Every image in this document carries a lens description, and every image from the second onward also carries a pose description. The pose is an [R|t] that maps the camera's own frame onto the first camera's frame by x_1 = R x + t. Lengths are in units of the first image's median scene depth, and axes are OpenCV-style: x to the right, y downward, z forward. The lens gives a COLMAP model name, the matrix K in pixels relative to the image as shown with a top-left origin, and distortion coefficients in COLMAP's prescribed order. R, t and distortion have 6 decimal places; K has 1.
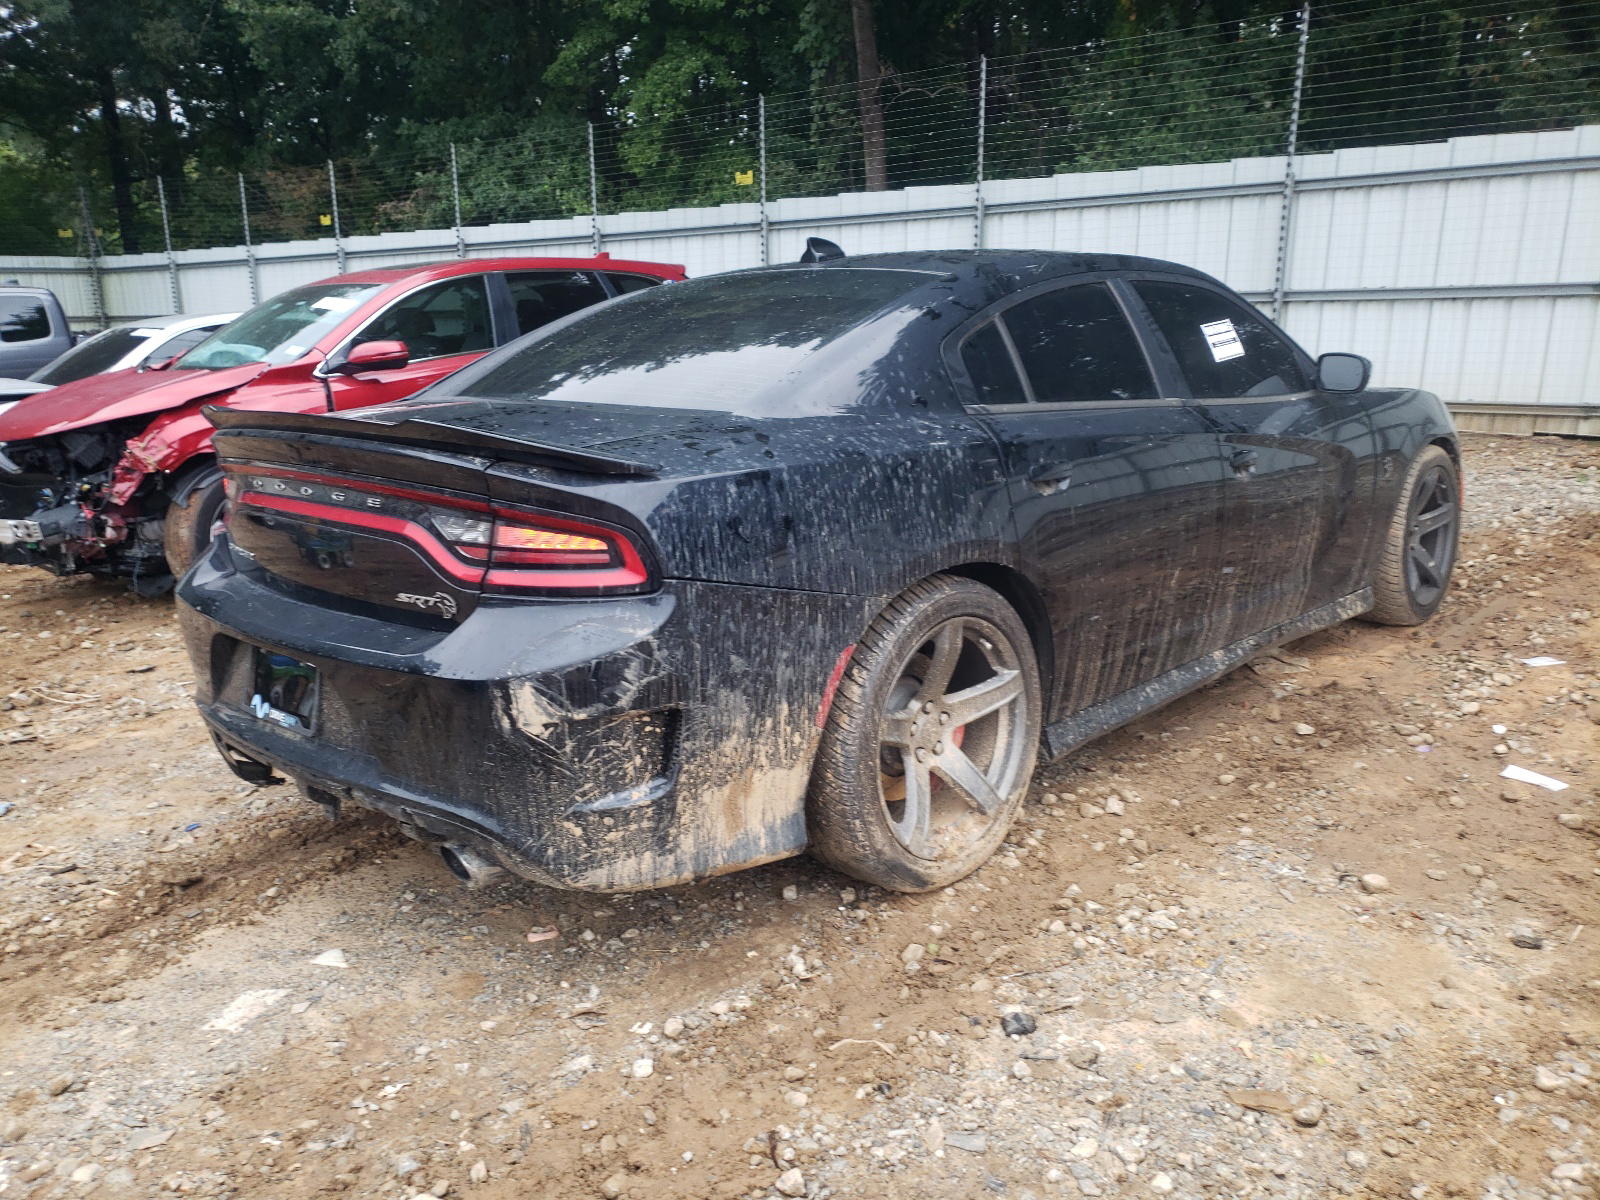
lens RADIAL K [[1226.0, 0, 800.3], [0, 1226.0, 656.7], [0, 0, 1]] dist [0.028537, 0.002388]
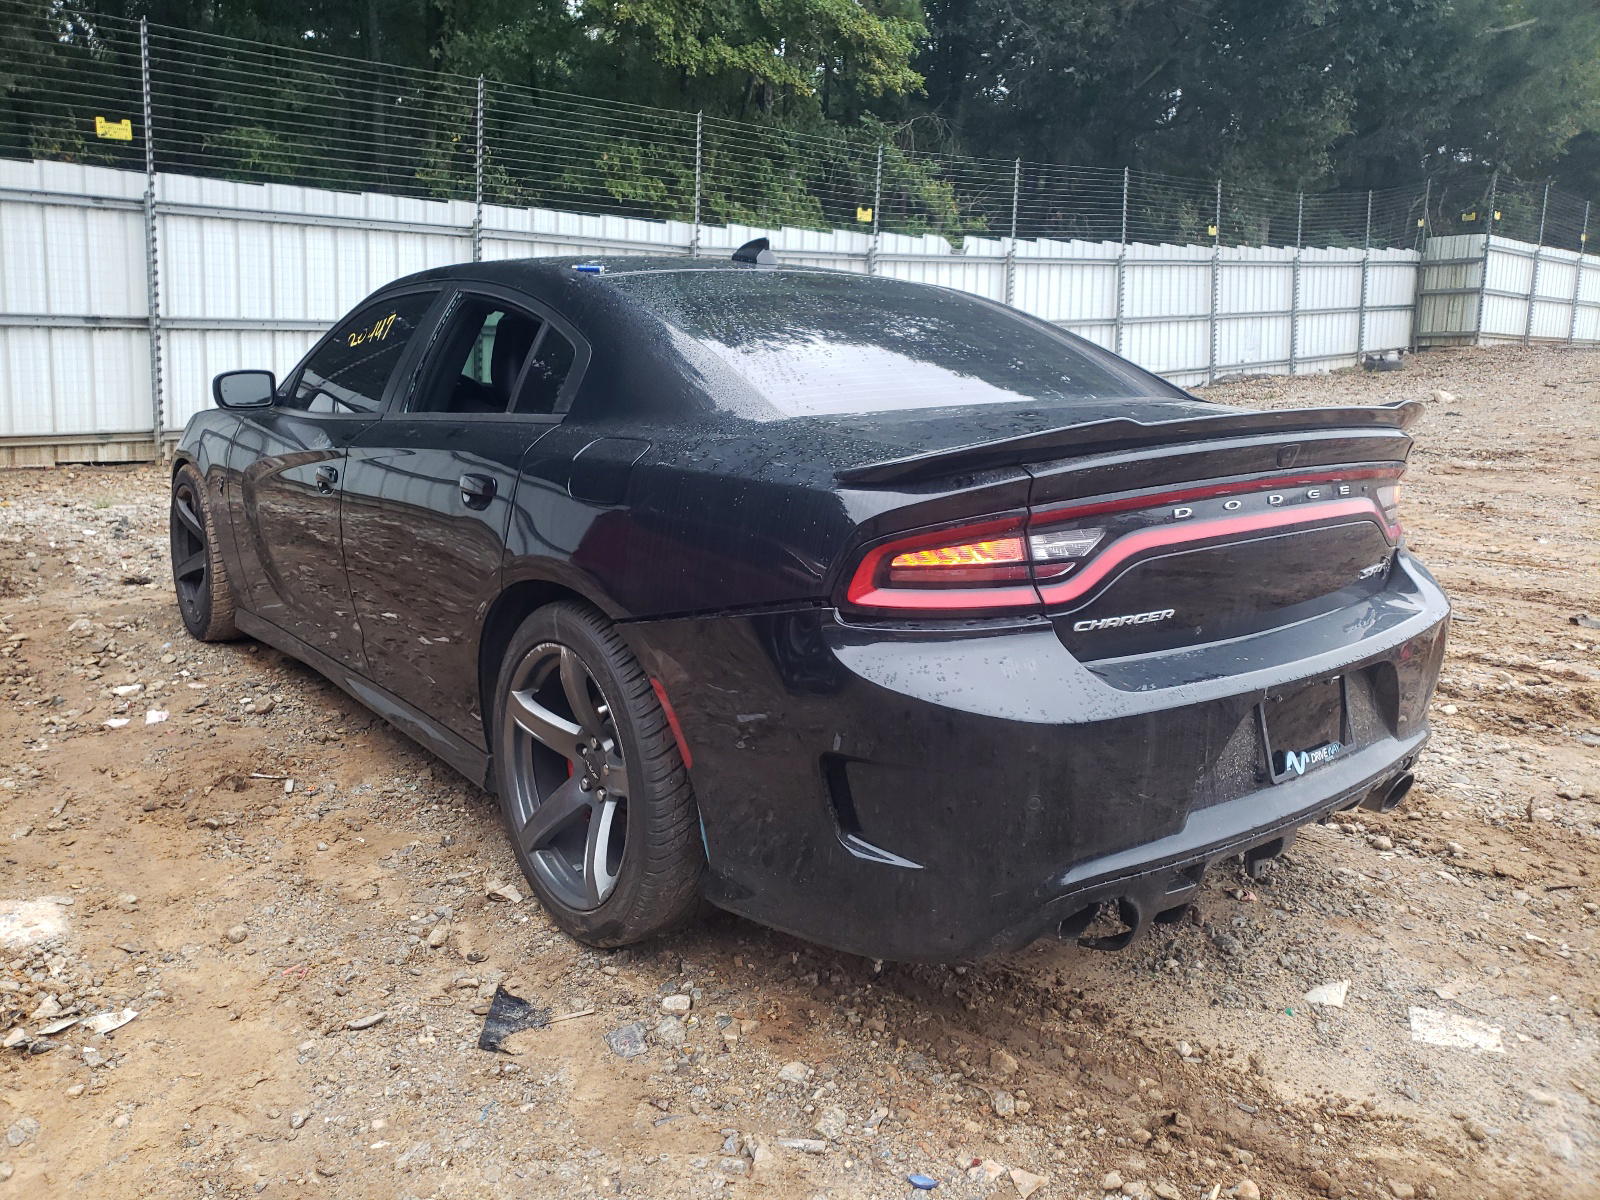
lens RADIAL K [[1211.8, 0, 800.0], [0, 1211.8, 600.0], [0, 0, 1]] dist [0.077703, -0.002044]
pose [[0.159928, -0.200426, 0.966567, -0.490679], [0.268272, 0.951142, 0.152839, -0.113245], [-0.949975, 0.234860, 0.205883, 0.419415]]
